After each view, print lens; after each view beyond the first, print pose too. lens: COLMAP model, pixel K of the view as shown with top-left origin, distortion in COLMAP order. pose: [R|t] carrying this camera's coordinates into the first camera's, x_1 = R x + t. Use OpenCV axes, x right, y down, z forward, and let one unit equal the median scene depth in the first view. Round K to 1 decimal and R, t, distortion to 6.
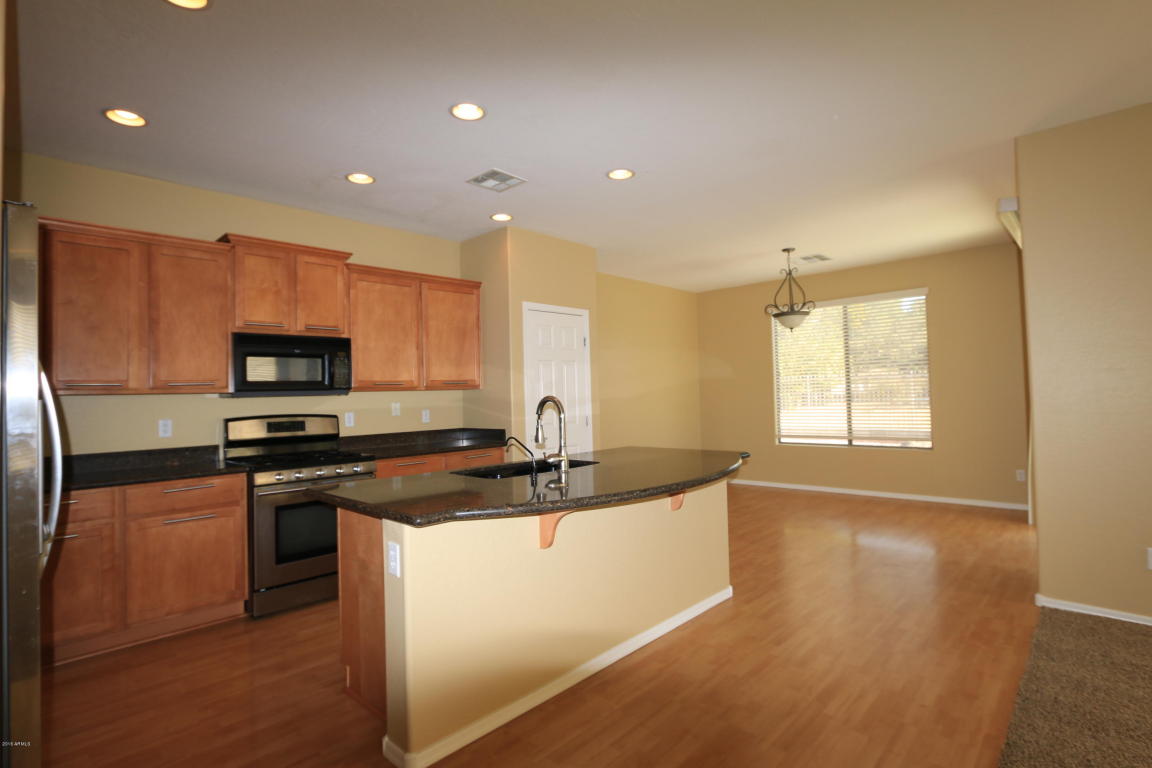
lens RADIAL K [[566.6, 0, 579.7], [0, 566.6, 383.8], [0, 0, 1]] dist [-0.017490, 0.000709]
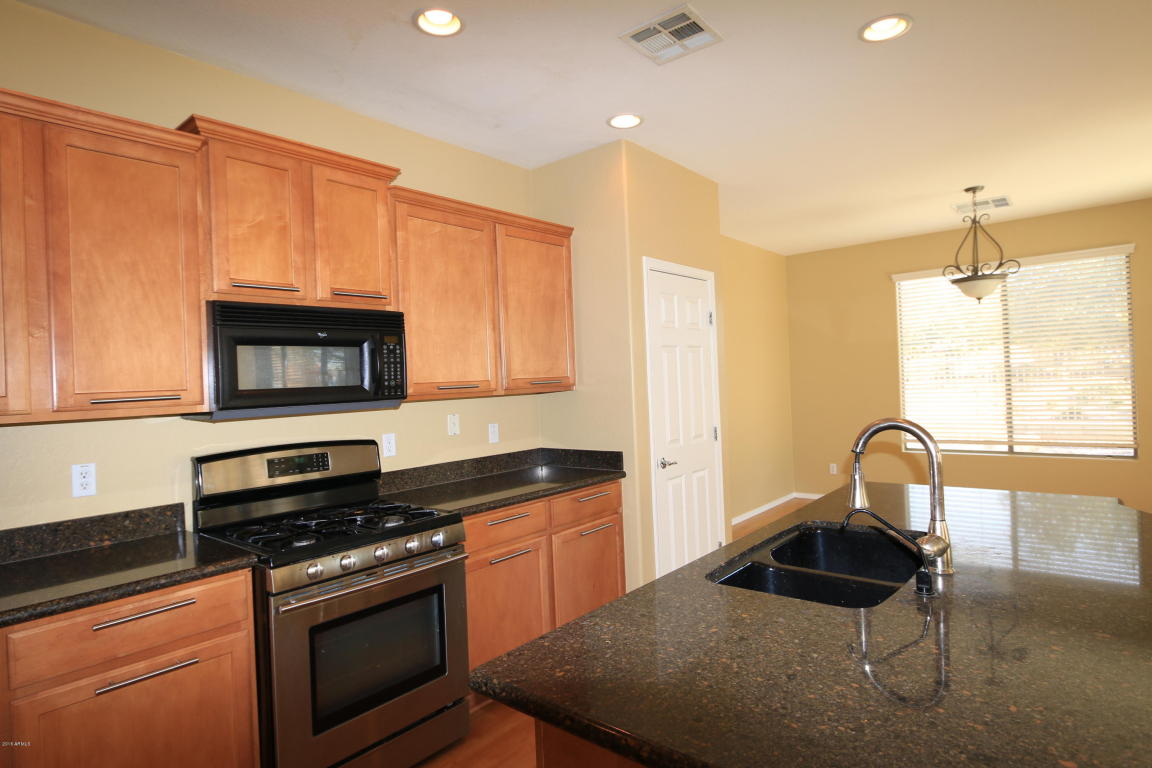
lens RADIAL K [[622.3, 0, 577.1], [0, 622.3, 384.2], [0, 0, 1]] dist [-0.015915, 0.001630]
pose [[0.997812, -0.014217, 0.064574, -0.268564], [0.012725, 0.999644, 0.023448, -0.018247], [-0.064884, -0.022575, 0.997637, 0.338038]]
